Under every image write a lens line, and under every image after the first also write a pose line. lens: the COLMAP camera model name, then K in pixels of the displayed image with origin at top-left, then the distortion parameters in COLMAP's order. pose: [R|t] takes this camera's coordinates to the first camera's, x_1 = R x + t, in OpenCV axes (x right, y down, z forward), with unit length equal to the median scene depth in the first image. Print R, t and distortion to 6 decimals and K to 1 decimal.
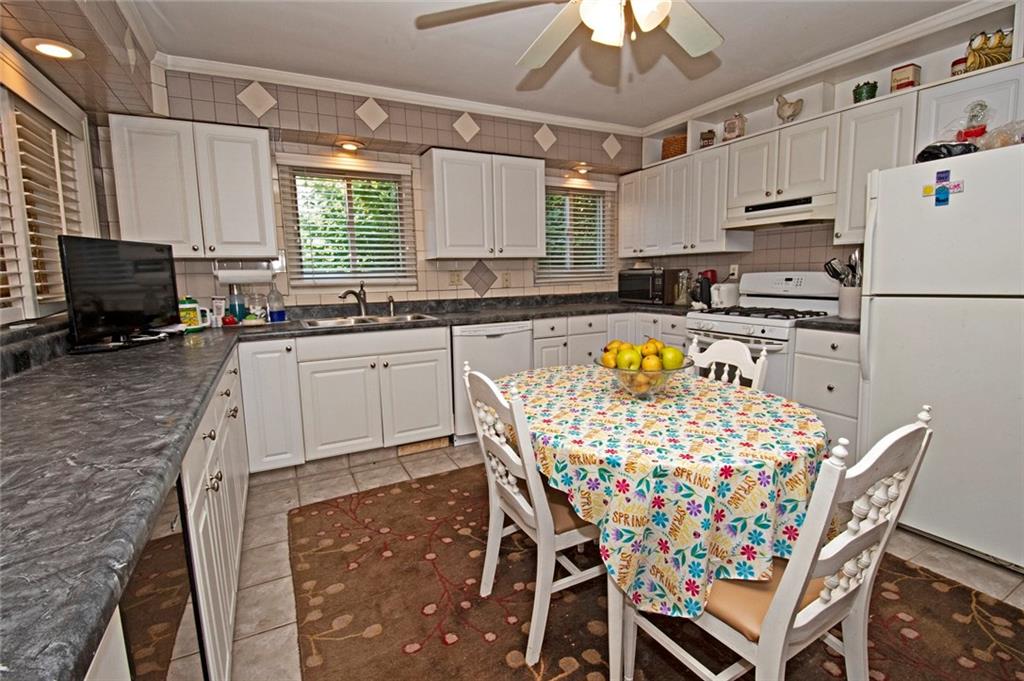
lens RADIAL K [[472.2, 0, 512.0], [0, 472.2, 340.5], [0, 0, 1]] dist [-0.001194, -0.001384]
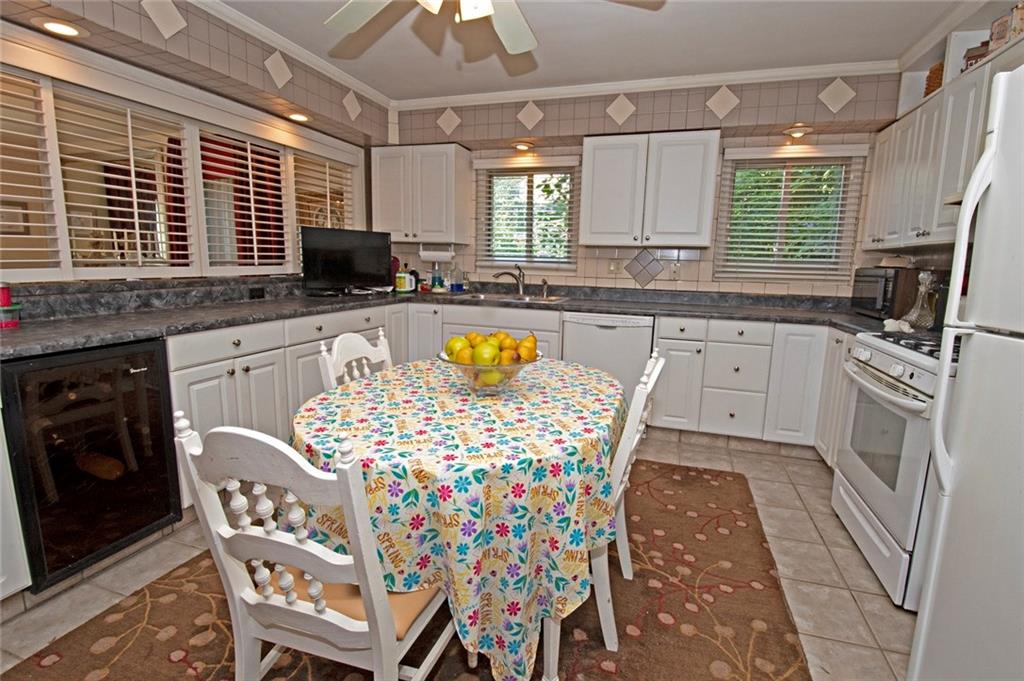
lens RADIAL K [[472.2, 0, 512.0], [0, 472.2, 340.5], [0, 0, 1]] dist [-0.001194, -0.001384]
pose [[0.699233, 0.155384, -0.697803, 0.489580], [-0.140536, 0.986924, 0.078940, -0.030524], [0.700944, 0.042869, 0.711927, 0.175197]]
